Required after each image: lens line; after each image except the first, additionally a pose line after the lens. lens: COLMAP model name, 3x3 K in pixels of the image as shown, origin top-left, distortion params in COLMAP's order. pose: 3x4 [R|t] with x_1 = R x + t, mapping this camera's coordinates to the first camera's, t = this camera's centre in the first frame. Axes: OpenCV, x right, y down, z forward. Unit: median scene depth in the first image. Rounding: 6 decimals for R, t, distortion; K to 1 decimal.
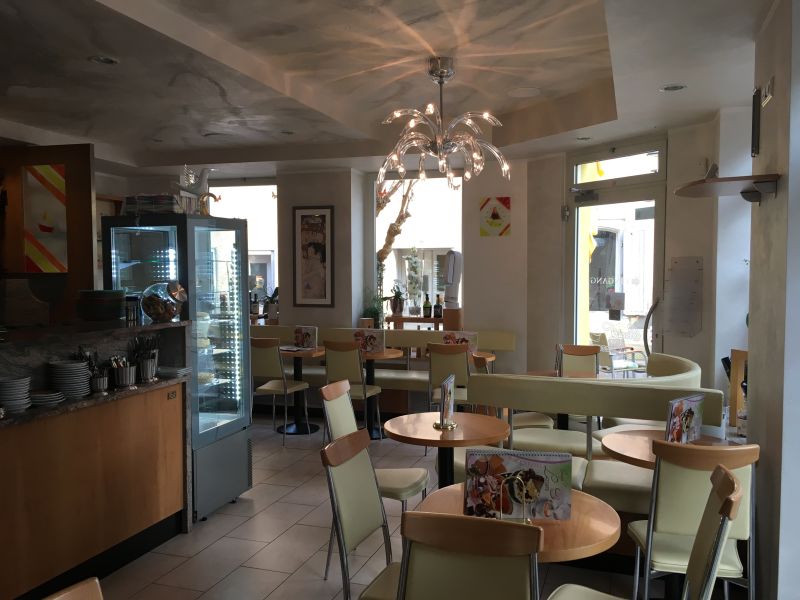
lens RADIAL K [[671.9, 0, 400.0], [0, 671.9, 300.0], [0, 0, 1]] dist [-0.048123, 0.006244]
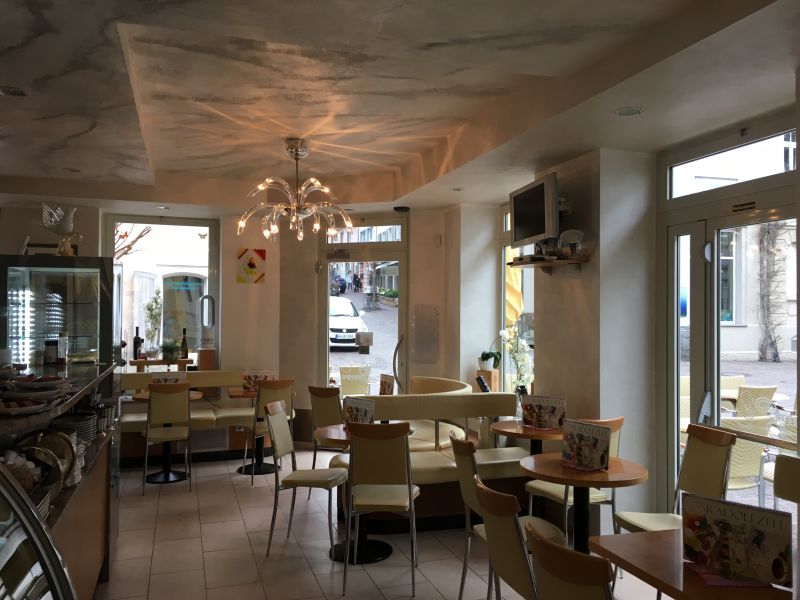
lens RADIAL K [[671.9, 0, 400.0], [0, 671.9, 300.0], [0, 0, 1]] dist [-0.048123, 0.006244]
pose [[0.791265, 0.019212, 0.611172, -0.355221], [0.017161, 0.998415, -0.053604, -0.002246], [-0.611233, 0.052904, 0.789681, -0.041081]]
